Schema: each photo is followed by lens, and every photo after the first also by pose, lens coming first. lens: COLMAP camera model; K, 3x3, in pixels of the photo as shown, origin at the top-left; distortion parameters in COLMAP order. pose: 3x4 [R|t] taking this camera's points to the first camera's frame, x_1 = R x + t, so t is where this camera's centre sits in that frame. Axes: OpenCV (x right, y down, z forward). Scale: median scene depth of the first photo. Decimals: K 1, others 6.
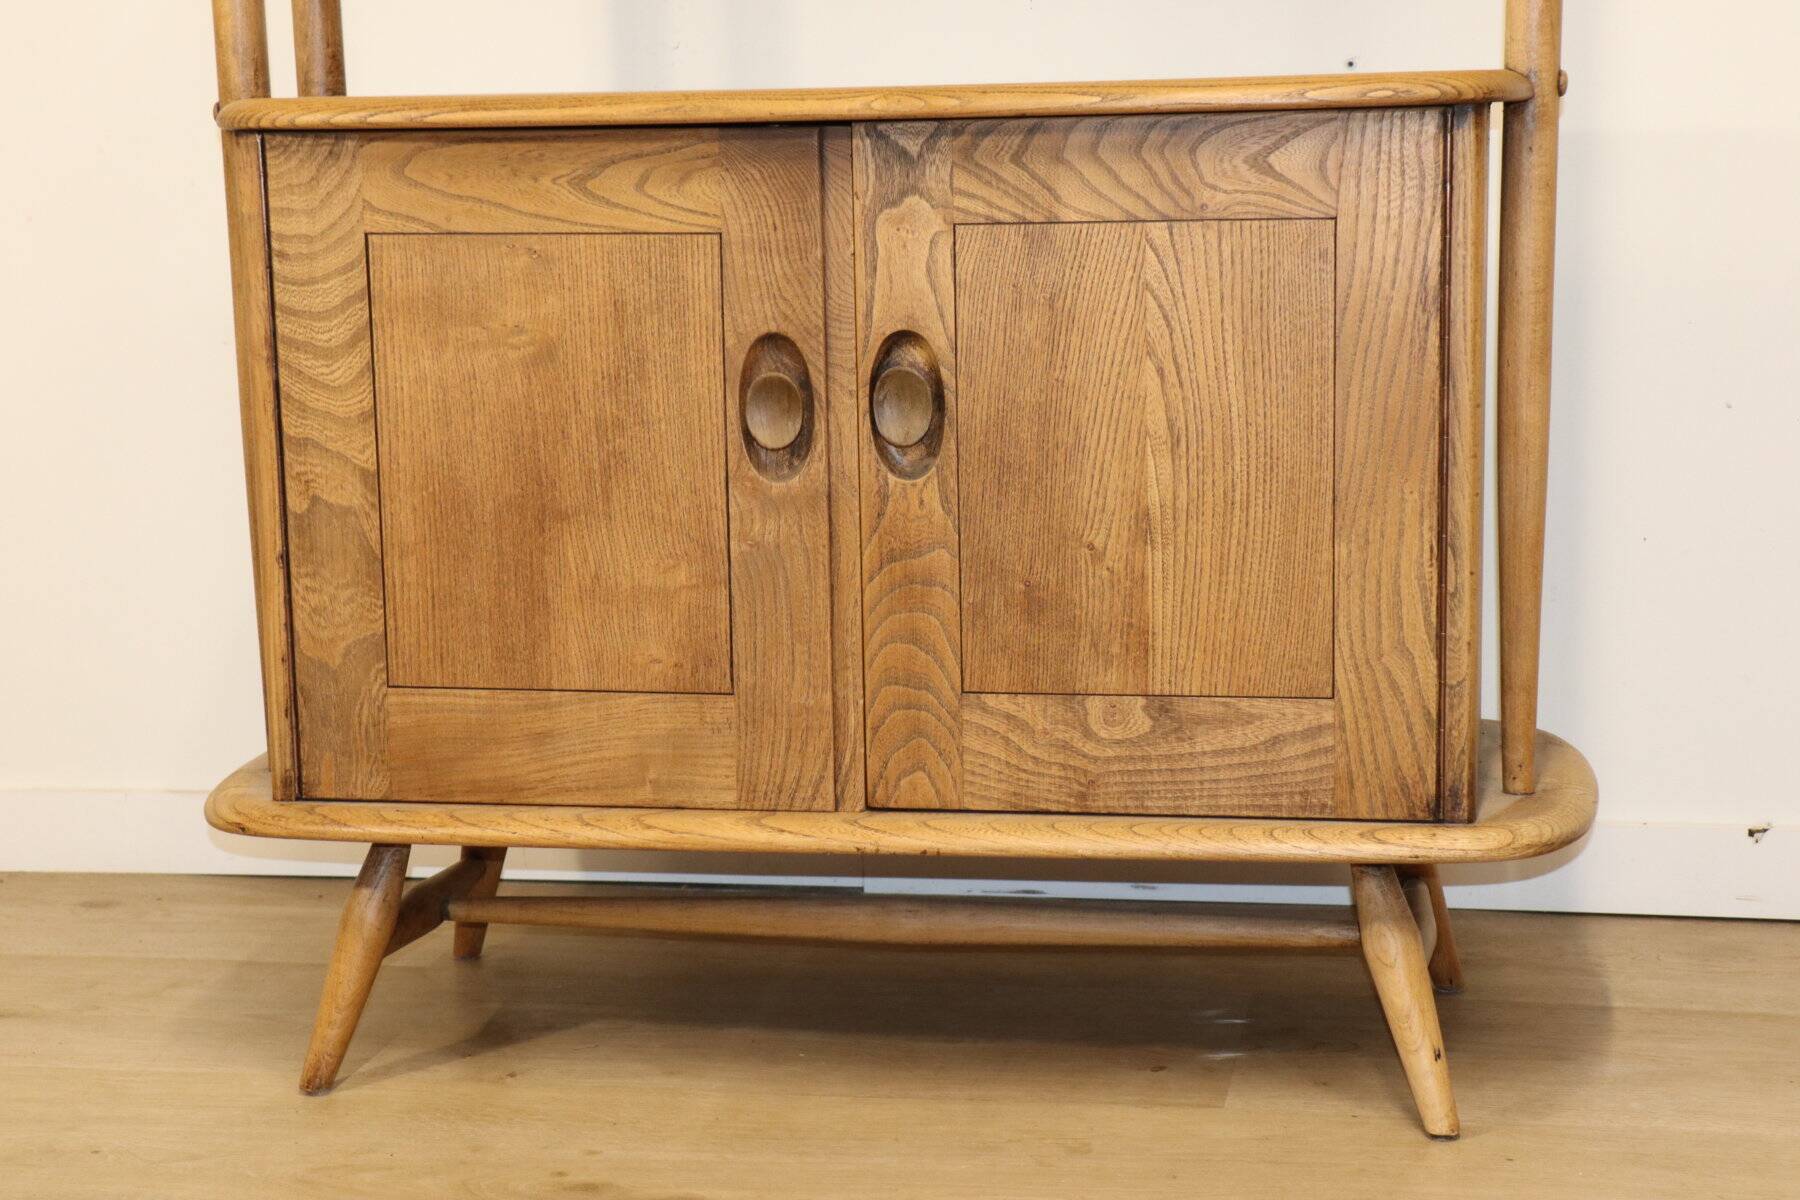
lens RADIAL K [[3149.7, 0, 893.9], [0, 3149.7, 607.6], [0, 0, 1]] dist [0.184799, 0.384170]
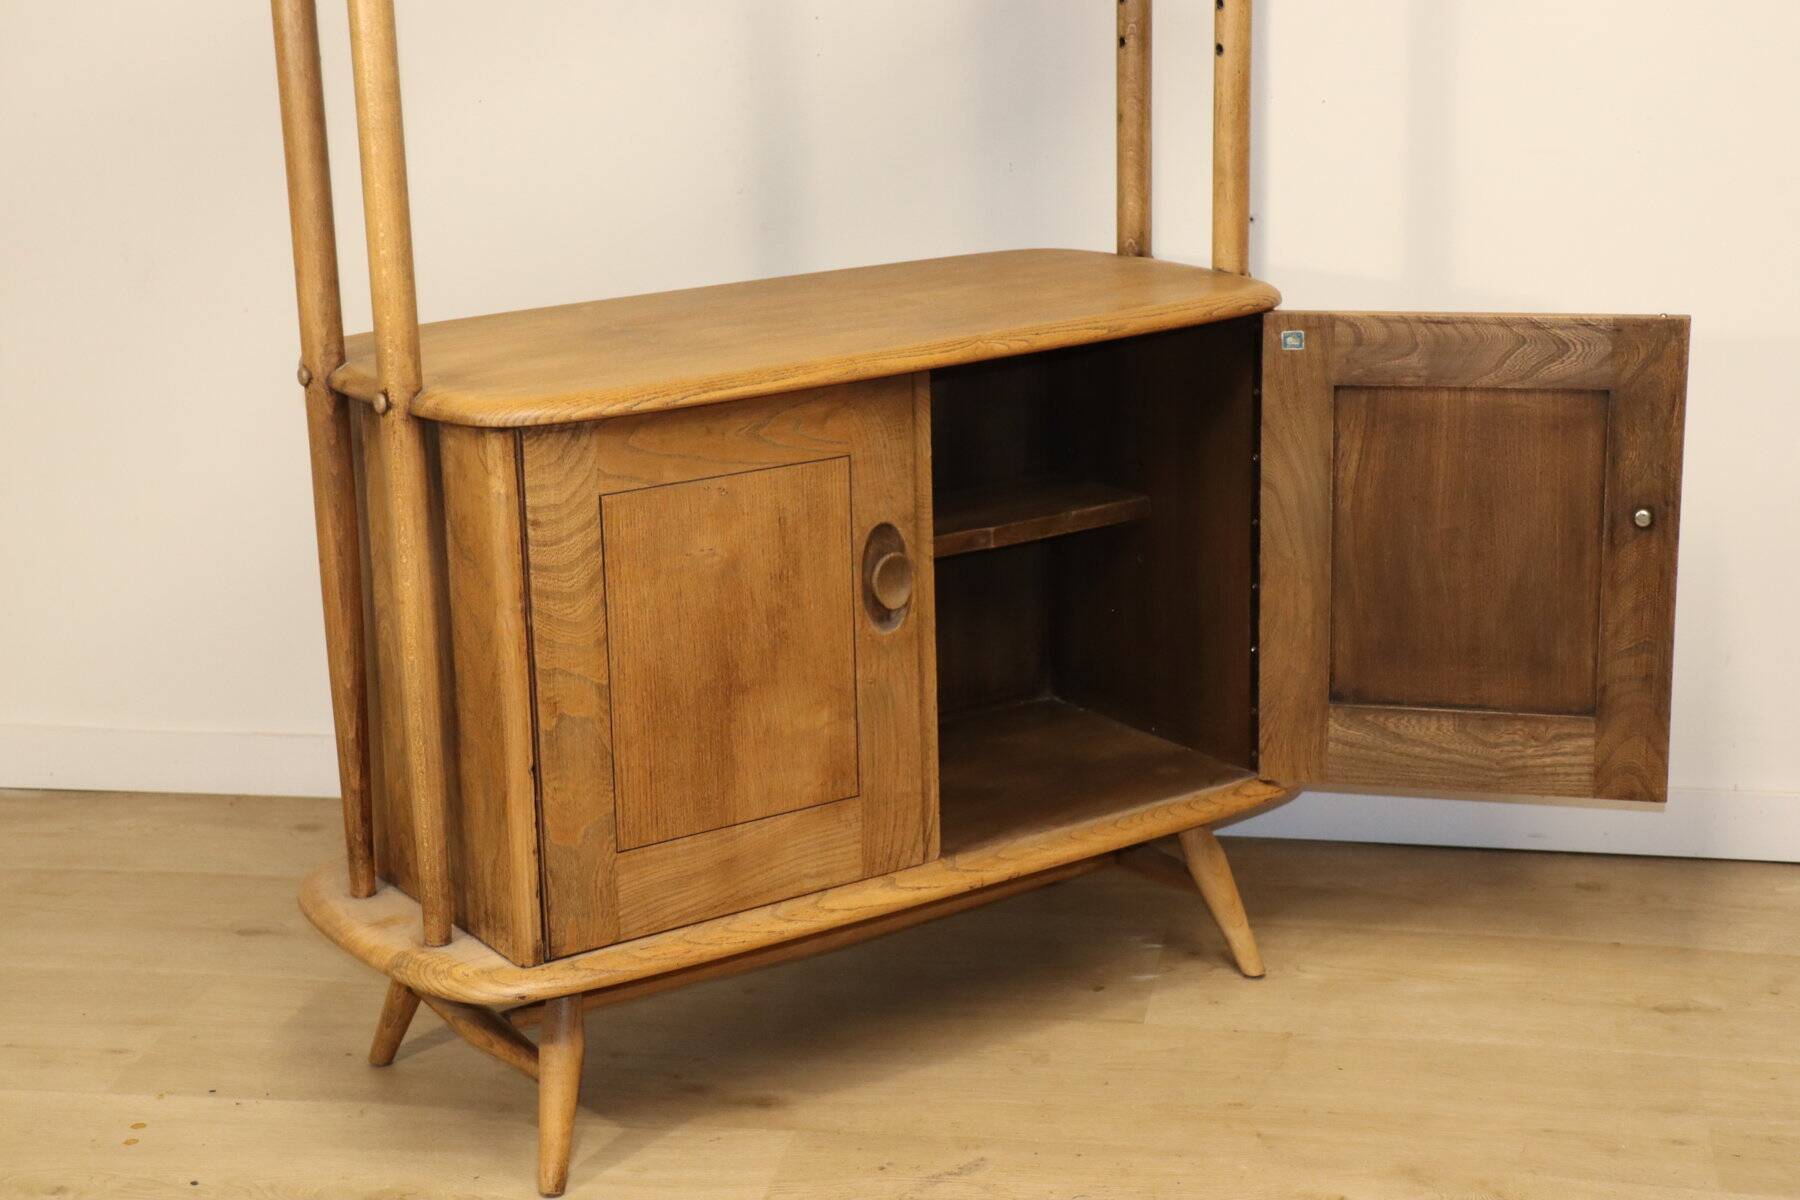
lens RADIAL K [[3037.8, 0, 900.0], [0, 3037.8, 600.0], [0, 0, 1]] dist [0.179322, 0.259210]
pose [[0.704138, -0.181438, 0.686491, -0.912066], [0.127400, 0.983396, 0.129235, -0.218787], [-0.698541, -0.003540, 0.715561, 0.082840]]
